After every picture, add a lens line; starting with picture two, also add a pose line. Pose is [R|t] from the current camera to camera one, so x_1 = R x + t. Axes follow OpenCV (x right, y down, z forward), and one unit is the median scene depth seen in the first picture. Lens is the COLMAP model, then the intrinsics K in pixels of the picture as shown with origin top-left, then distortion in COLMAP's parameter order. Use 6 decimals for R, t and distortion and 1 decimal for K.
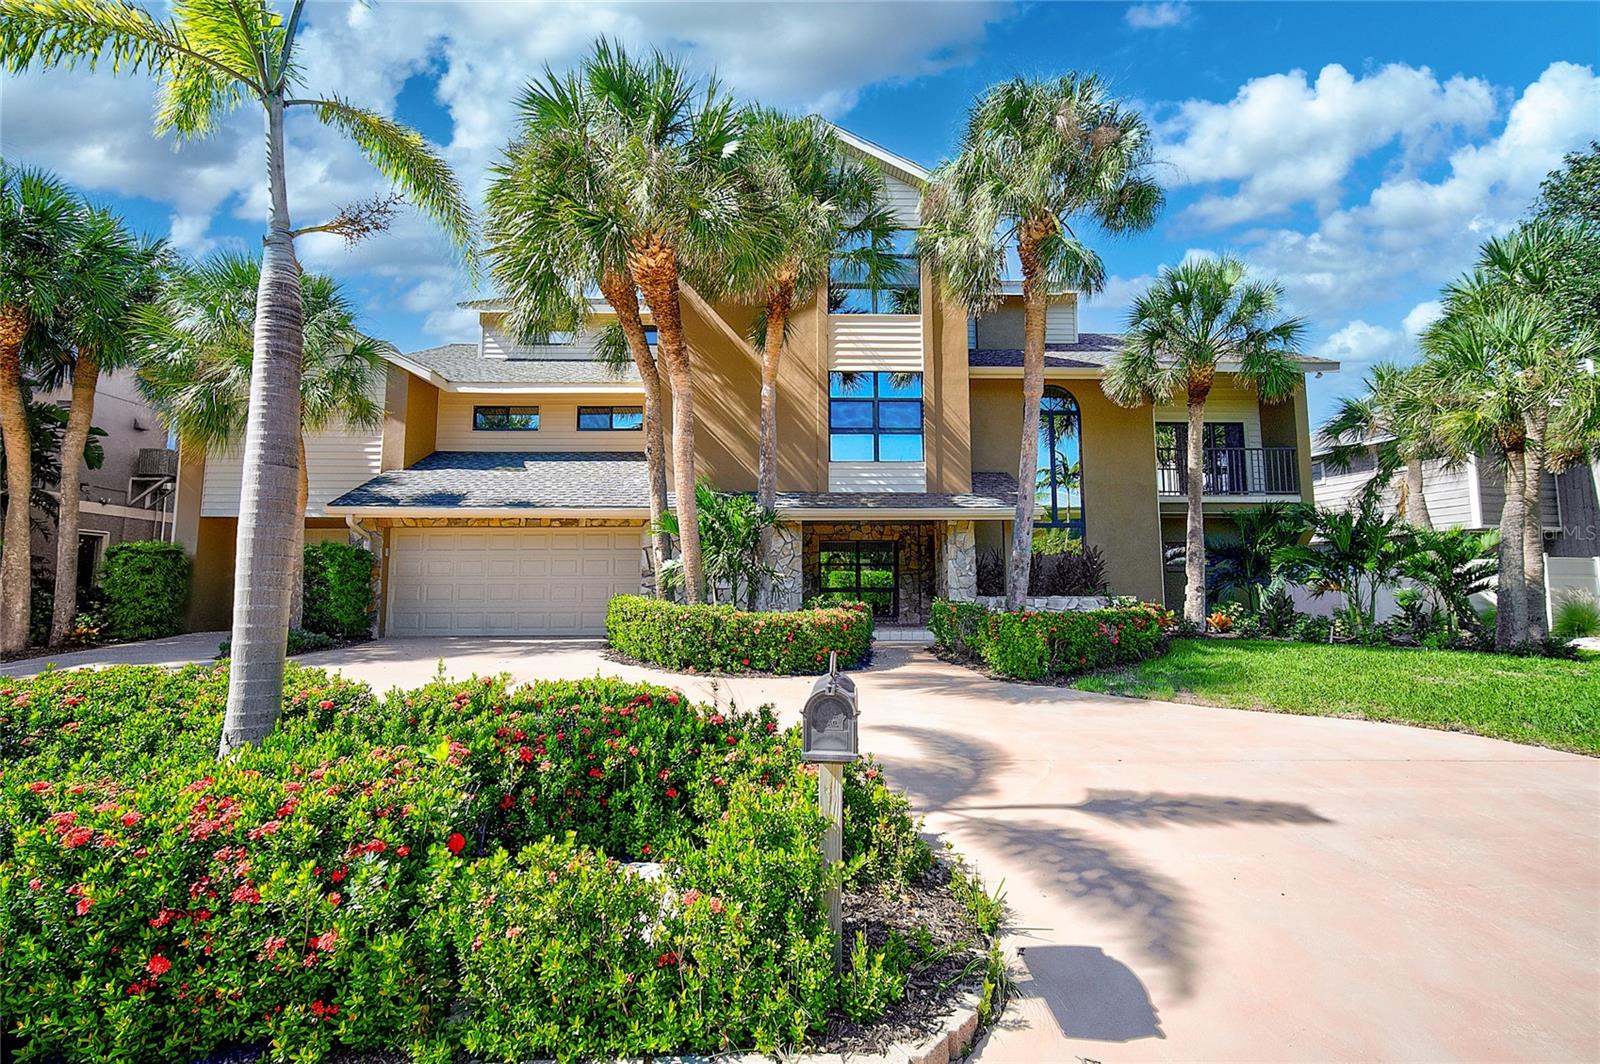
lens RADIAL K [[666.6, 0, 800.0], [0, 666.6, 532.0], [0, 0, 1]] dist [-0.008478, -0.000047]
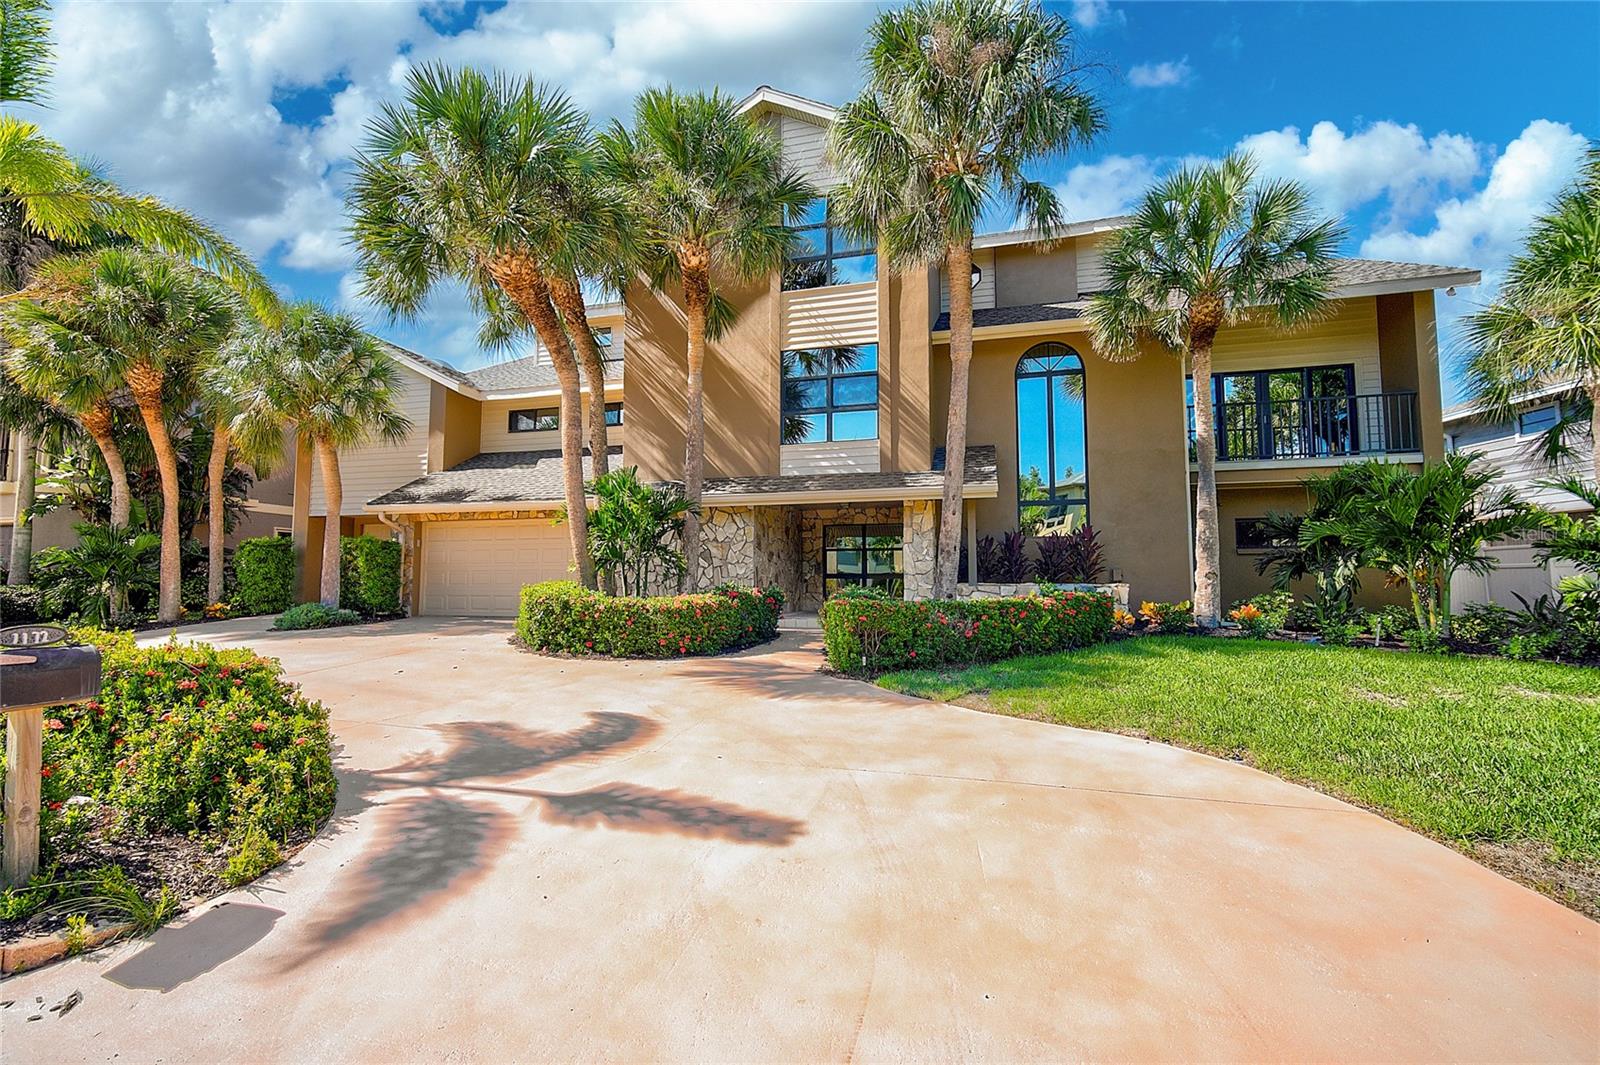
lens RADIAL K [[683.9, 0, 800.0], [0, 683.9, 532.5], [0, 0, 1]] dist [0.009431, -0.000042]
pose [[0.957813, -0.016451, -0.286919, 0.357582], [0.023339, 0.999515, 0.020603, 0.003184], [0.286441, -0.026430, 0.957733, 0.044030]]
